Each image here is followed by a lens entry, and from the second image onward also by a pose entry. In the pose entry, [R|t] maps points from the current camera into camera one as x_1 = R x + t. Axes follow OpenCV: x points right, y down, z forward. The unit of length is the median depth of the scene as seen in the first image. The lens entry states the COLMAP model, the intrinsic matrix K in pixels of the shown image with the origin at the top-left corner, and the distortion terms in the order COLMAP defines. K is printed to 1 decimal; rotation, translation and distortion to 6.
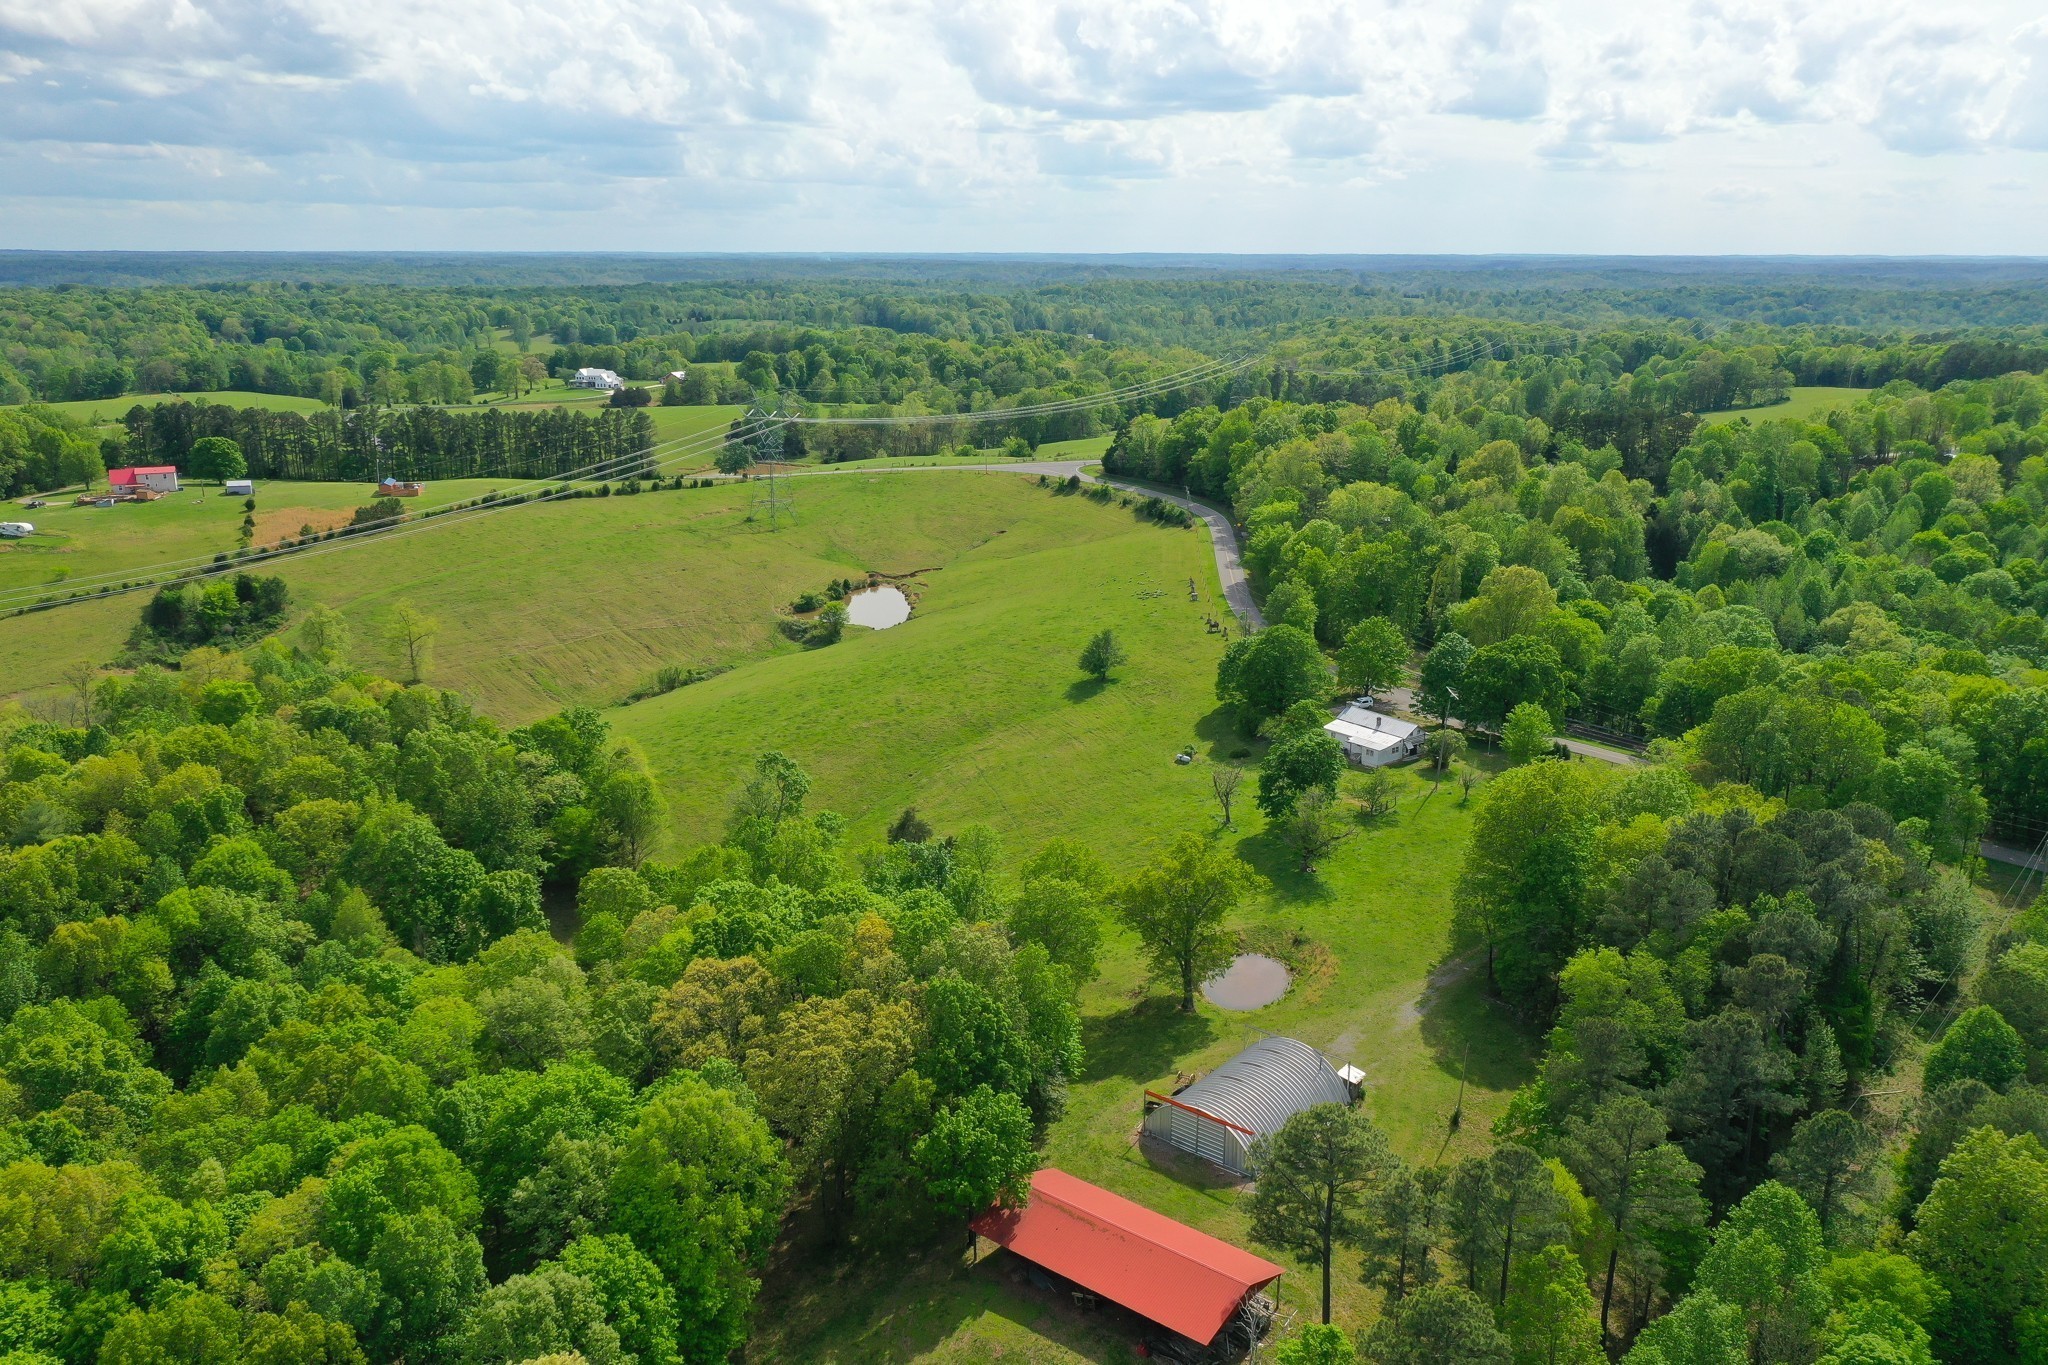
lens RADIAL K [[1594.8, 0, 1026.5], [0, 1594.8, 672.2], [0, 0, 1]] dist [0.012649, -0.016469]
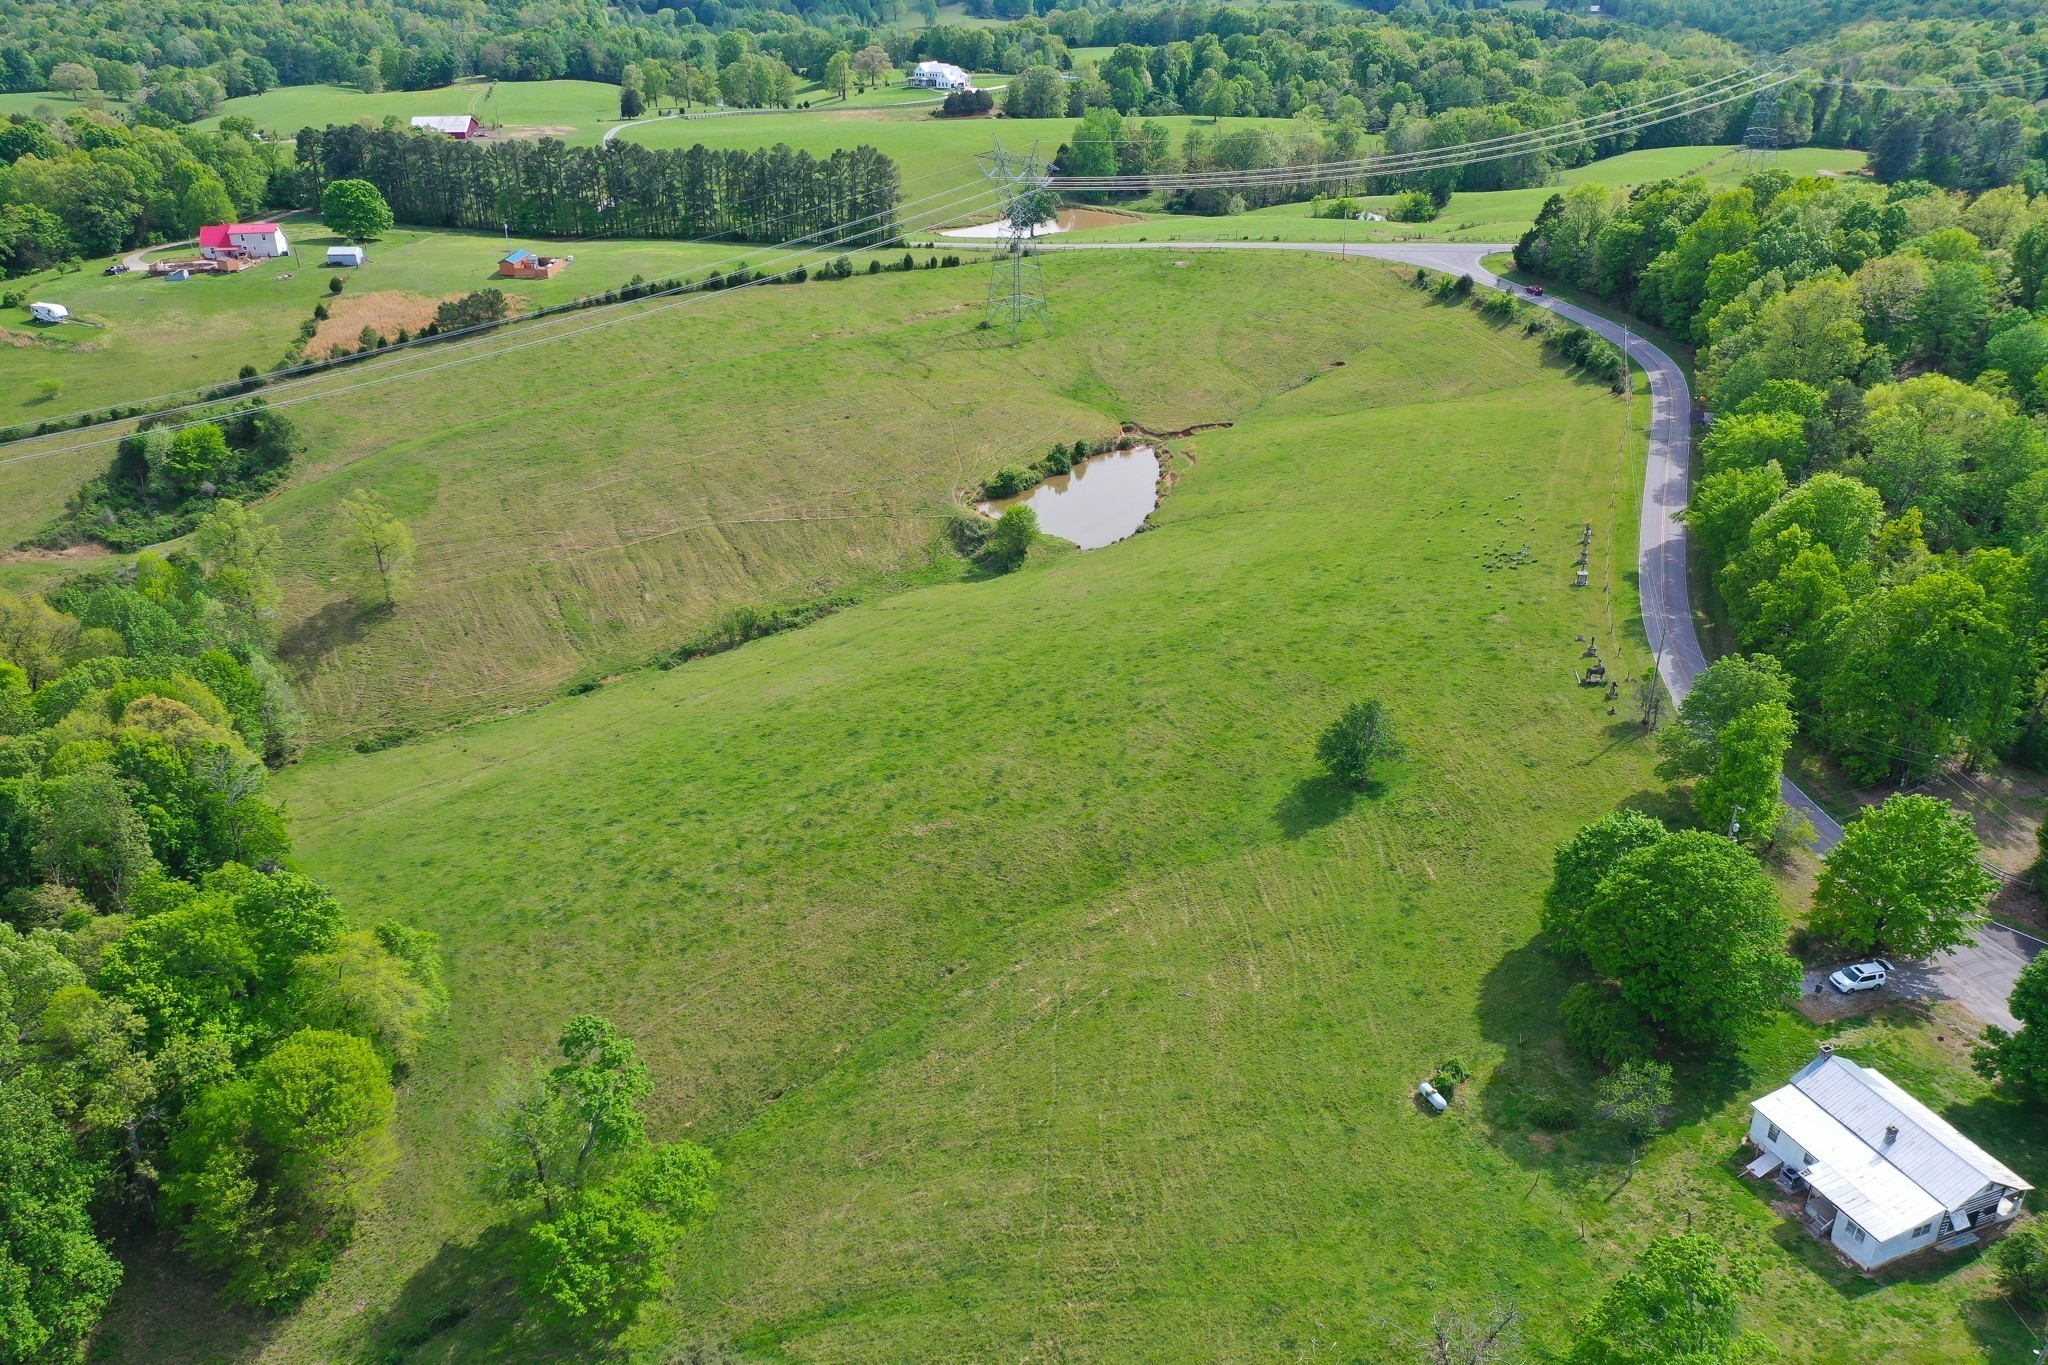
lens RADIAL K [[1594.8, 0, 1025.3], [0, 1594.8, 688.4], [0, 0, 1]] dist [0.012649, -0.016469]
pose [[0.958874, 0.119219, -0.257581, 0.052483], [-0.064874, 0.975542, 0.210020, -0.093294], [0.276320, -0.184672, 0.943156, 0.309852]]
